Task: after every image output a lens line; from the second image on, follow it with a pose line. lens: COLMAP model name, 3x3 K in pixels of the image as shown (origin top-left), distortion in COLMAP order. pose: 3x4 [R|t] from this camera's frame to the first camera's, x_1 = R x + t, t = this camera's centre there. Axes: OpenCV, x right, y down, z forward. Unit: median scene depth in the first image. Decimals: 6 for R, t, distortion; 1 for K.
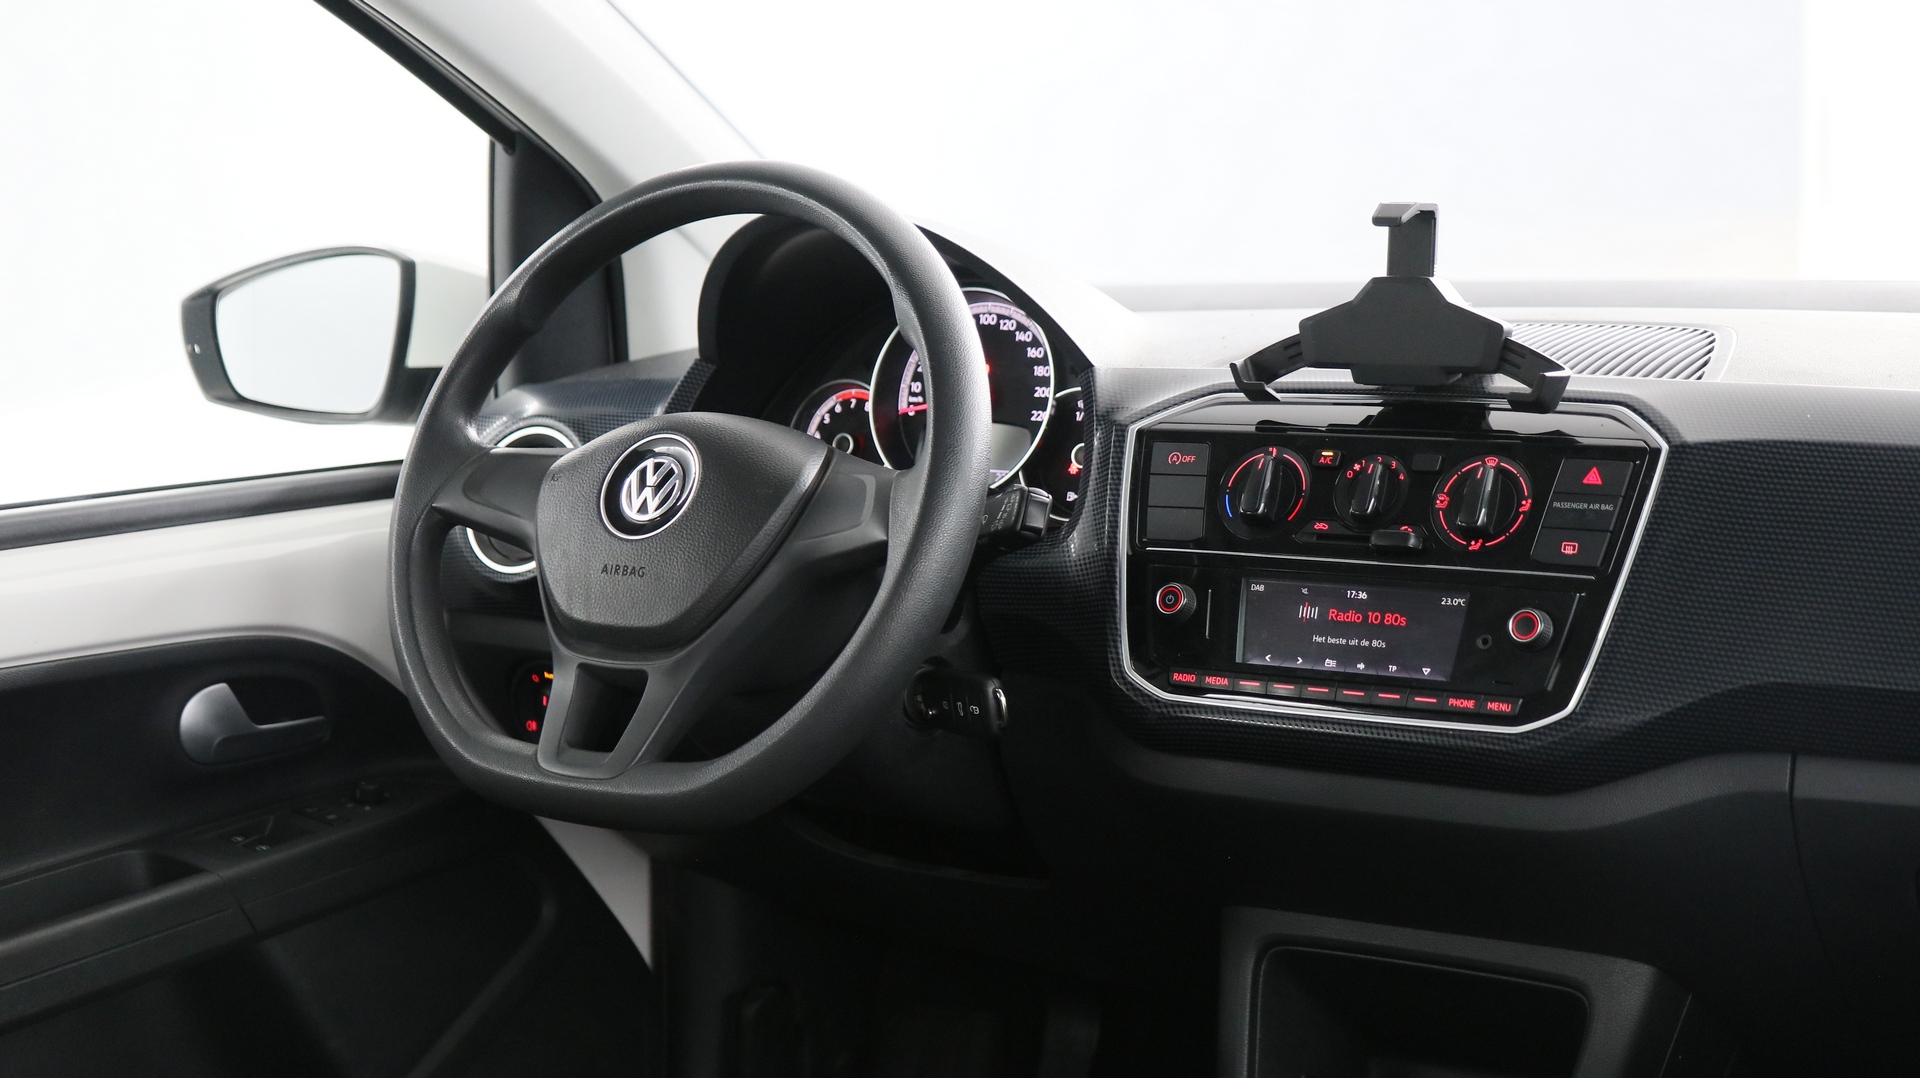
lens RADIAL K [[2787.0, 0, 960.0], [0, 2787.0, 539.0], [0, 0, 1]] dist [0.001946, 0.101435]
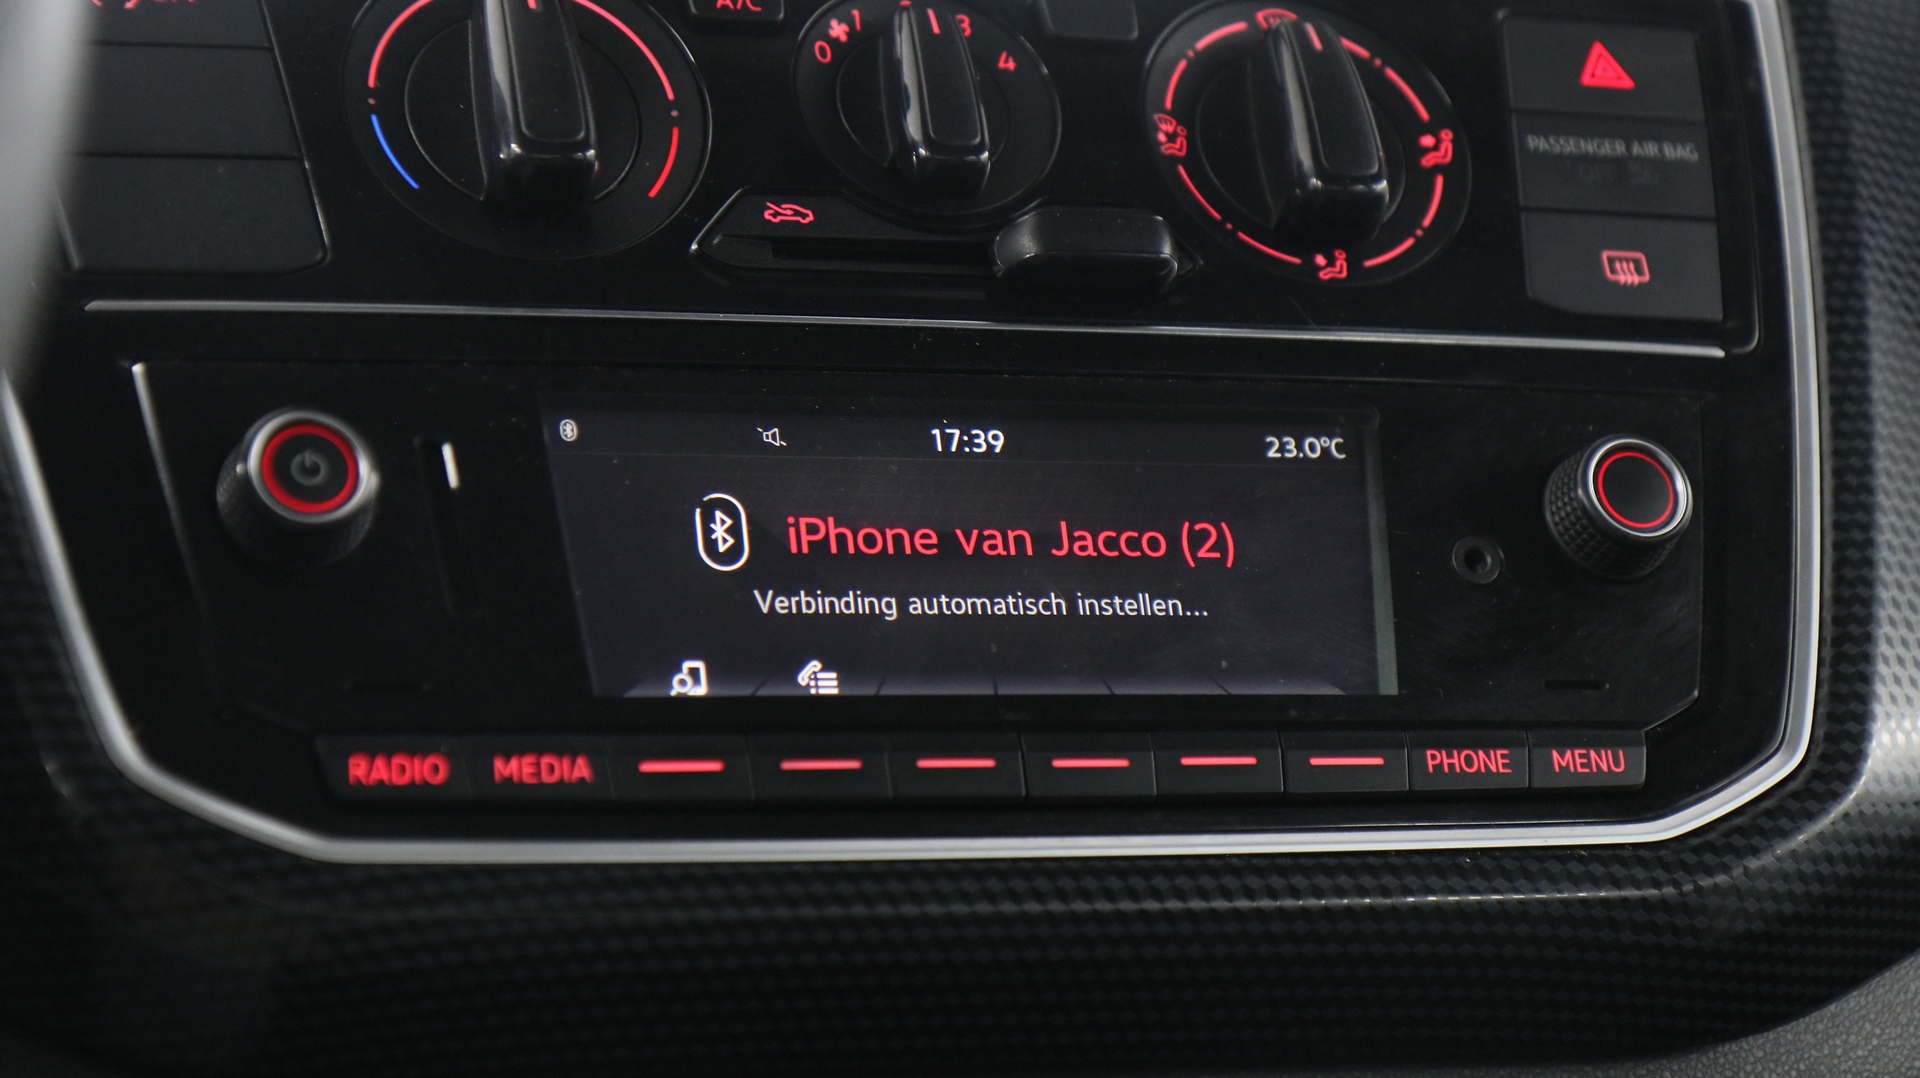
lens RADIAL K [[4359.5, 0, 960.0], [0, 4359.5, 539.0], [0, 0, 1]] dist [-0.034812, -0.088073]
pose [[0.606917, 0.053511, 0.792962, -0.201669], [0.094525, 0.985789, -0.138871, 0.088547], [-0.789124, 0.159238, 0.593234, 0.721327]]
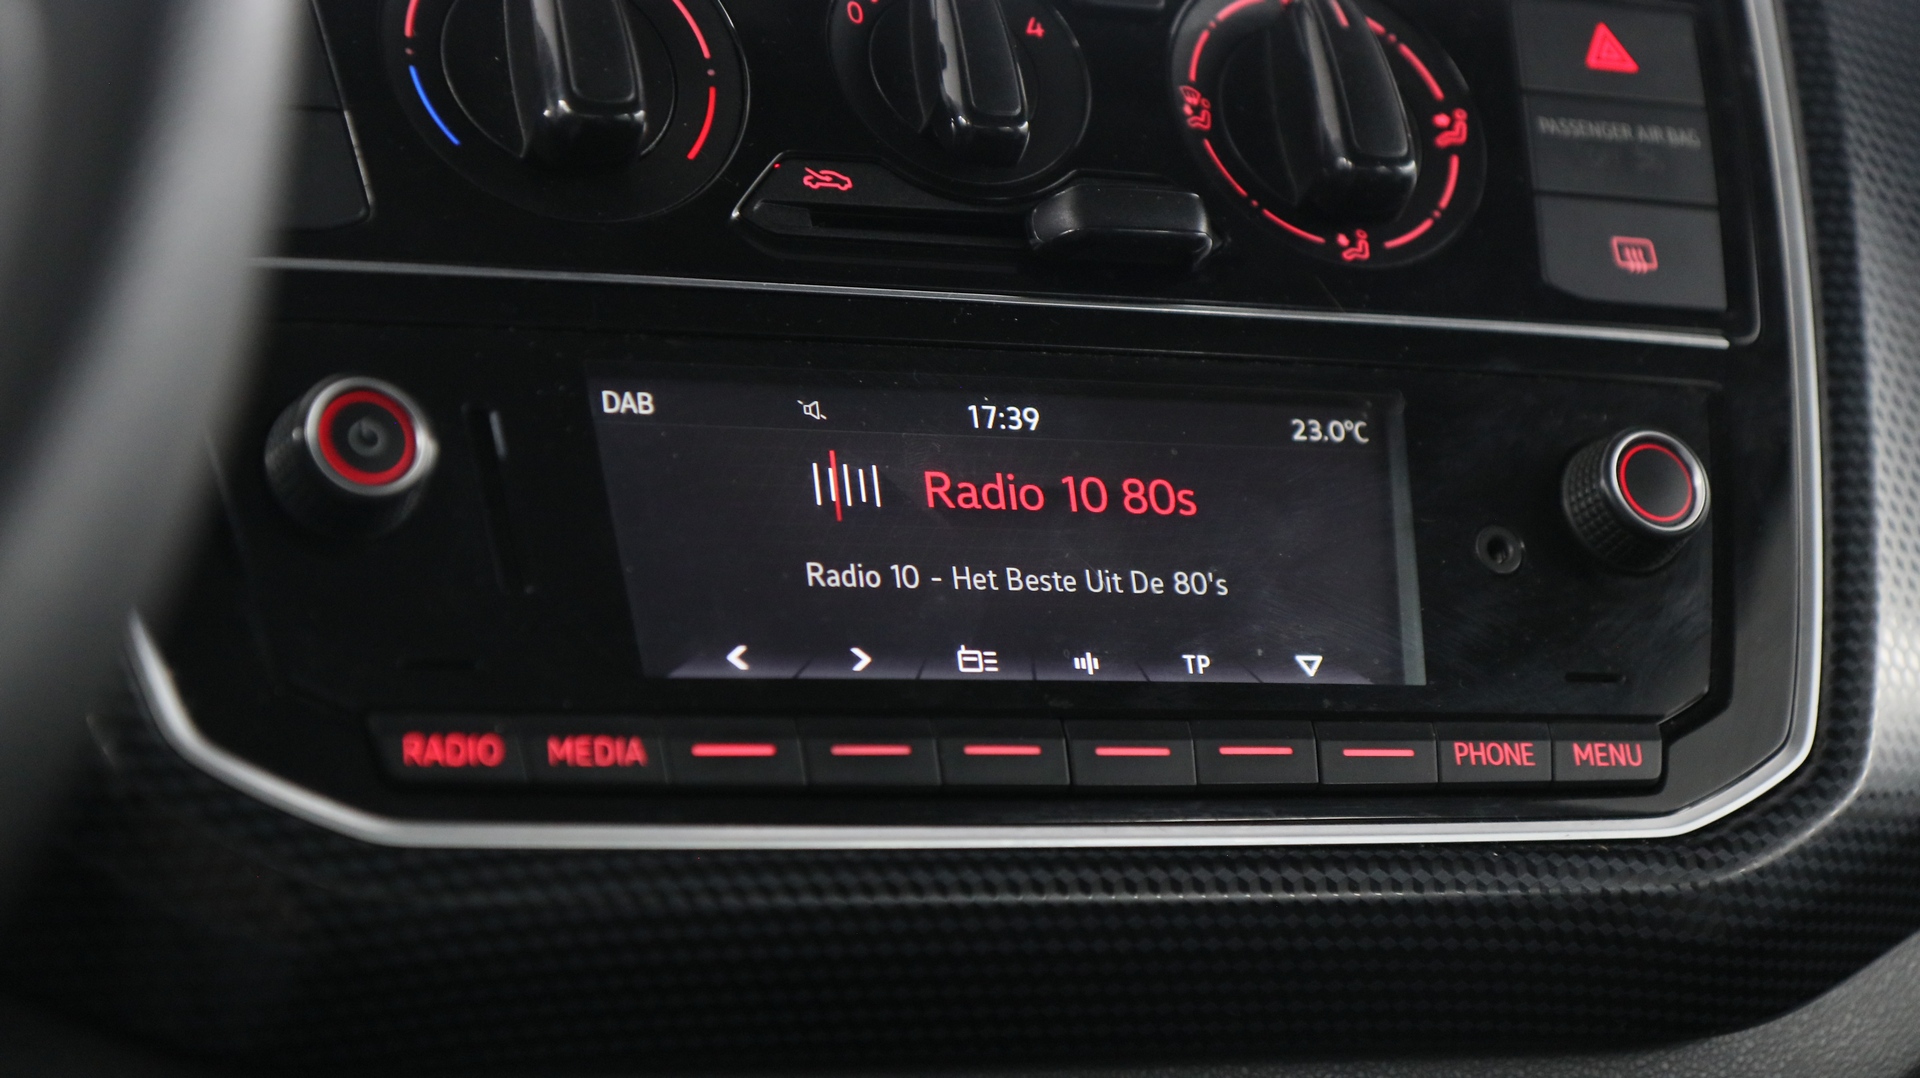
lens RADIAL K [[4359.5, 0, 960.0], [0, 4359.5, 539.0], [0, 0, 1]] dist [-0.034812, -0.088073]
pose [[0.528726, 0.041945, 0.847756, -0.221404], [0.077759, 0.992185, -0.097588, 0.072065], [-0.845223, 0.117518, 0.521332, 0.758431]]
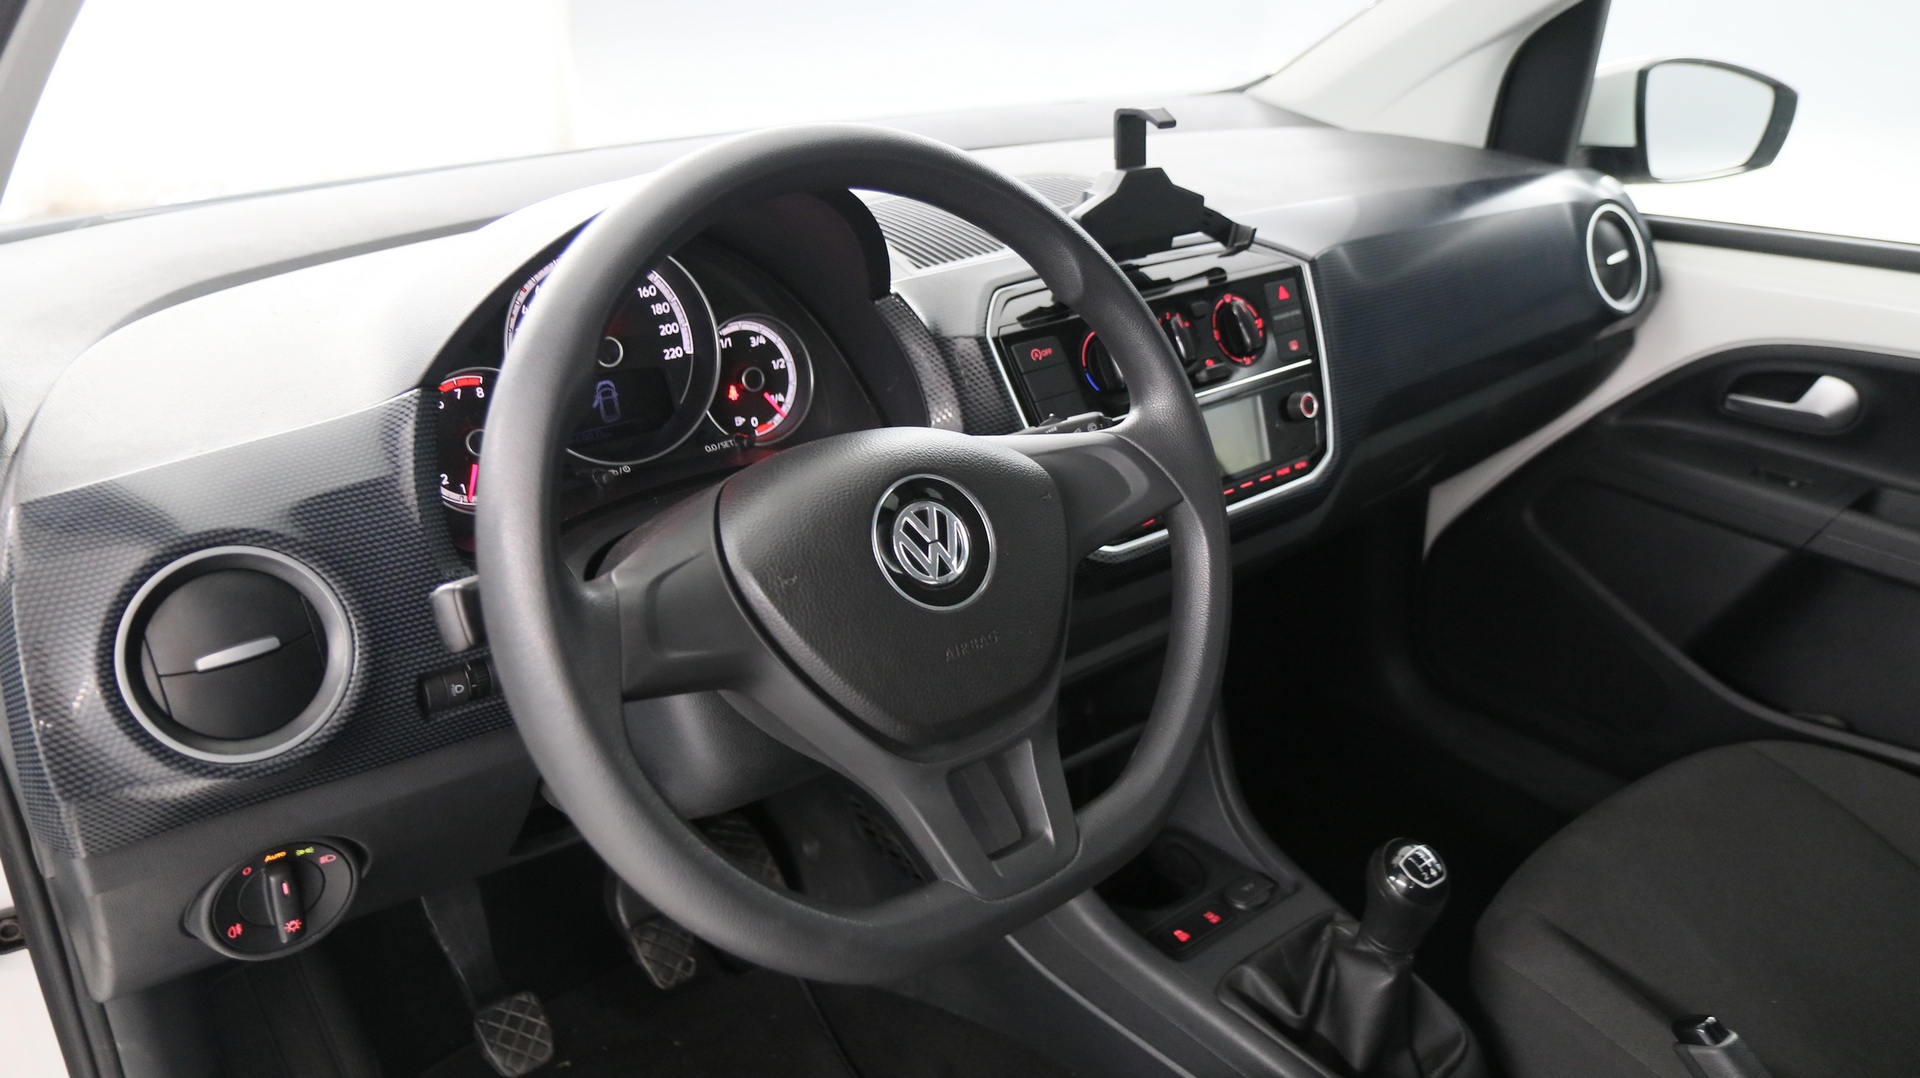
lens RADIAL K [[1457.7, 0, 960.0], [0, 1457.7, 539.0], [0, 0, 1]] dist [-0.039799, 0.053142]
pose [[0.299091, -0.357952, 0.884542, -0.499833], [0.138021, 0.933455, 0.331077, -0.164680], [-0.944190, 0.023064, 0.328593, 0.857577]]
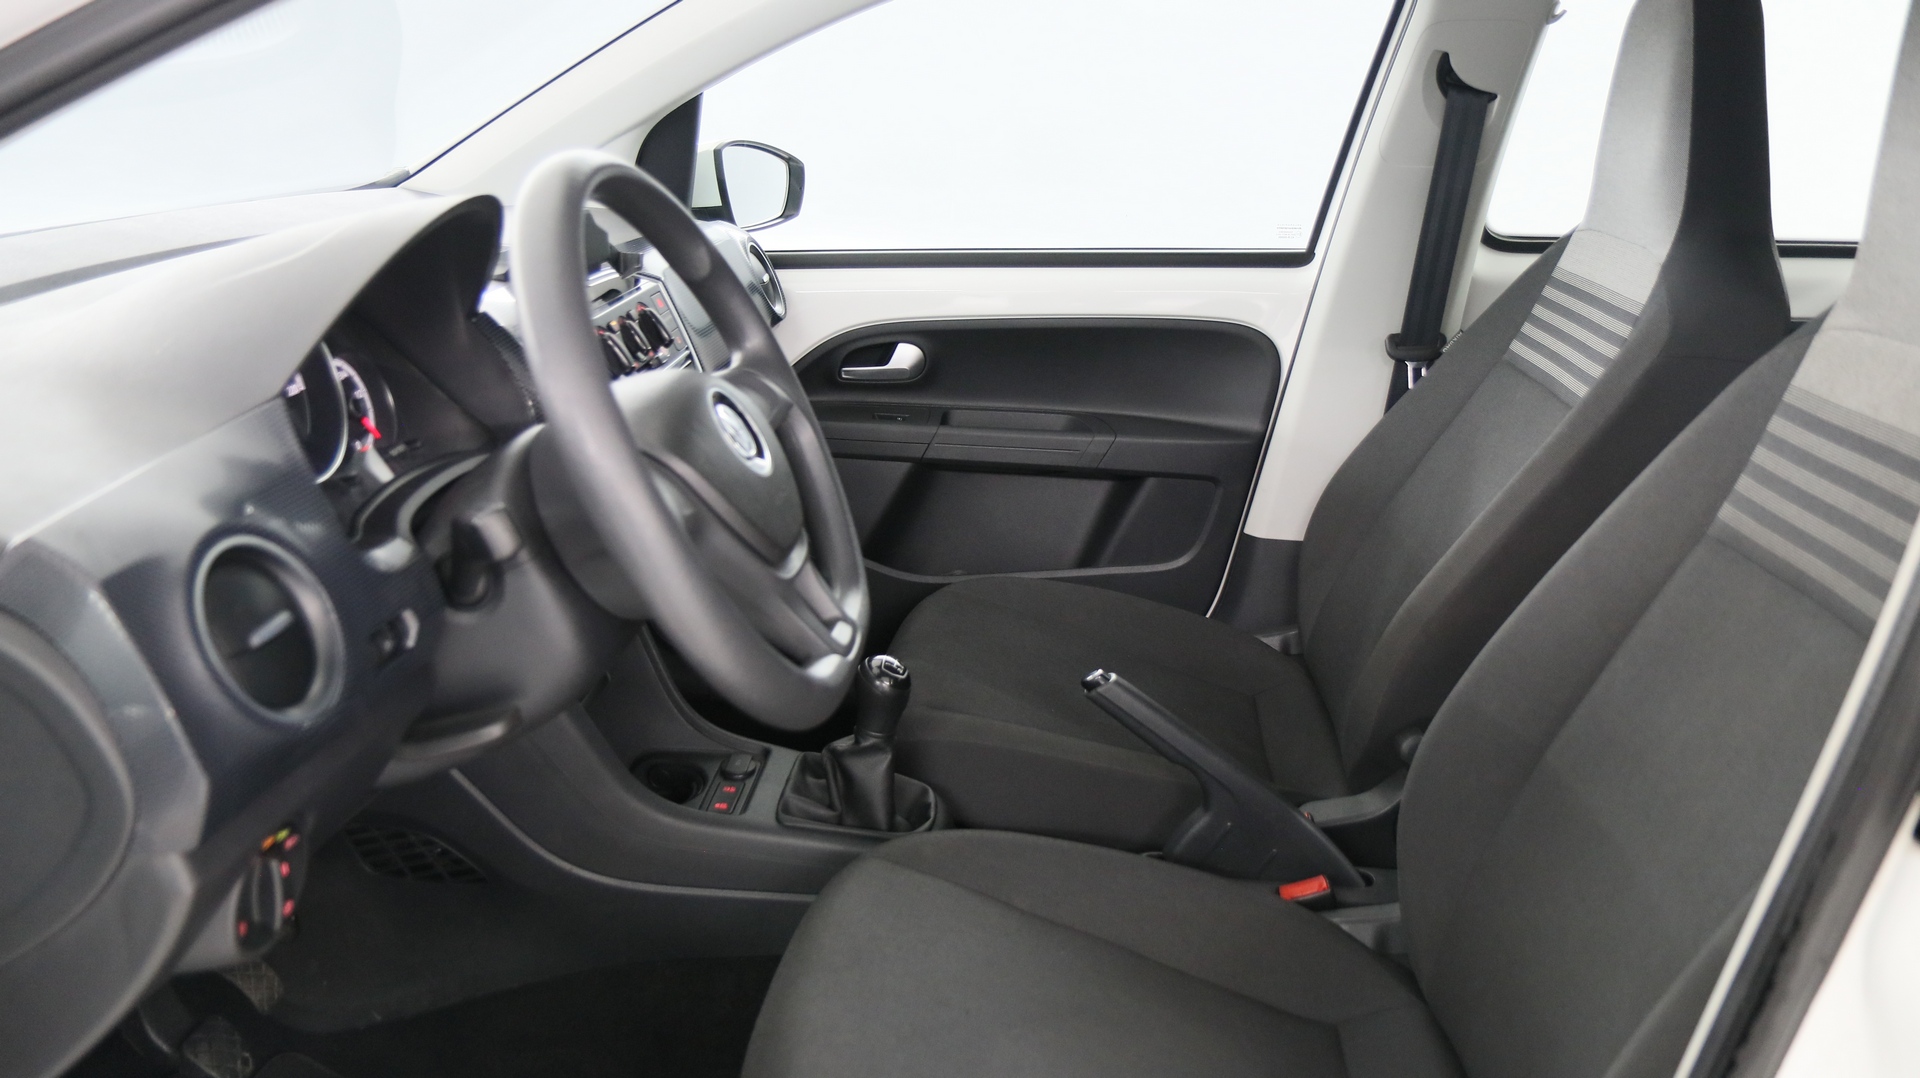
lens RADIAL K [[1468.2, 0, 960.0], [0, 1468.2, 539.0], [0, 0, 1]] dist [-0.005408, -0.000782]
pose [[-0.495503, -0.251529, 0.831391, -0.695859], [0.120531, 0.927984, 0.352588, -0.188785], [-0.860203, 0.274916, -0.429502, 1.215725]]
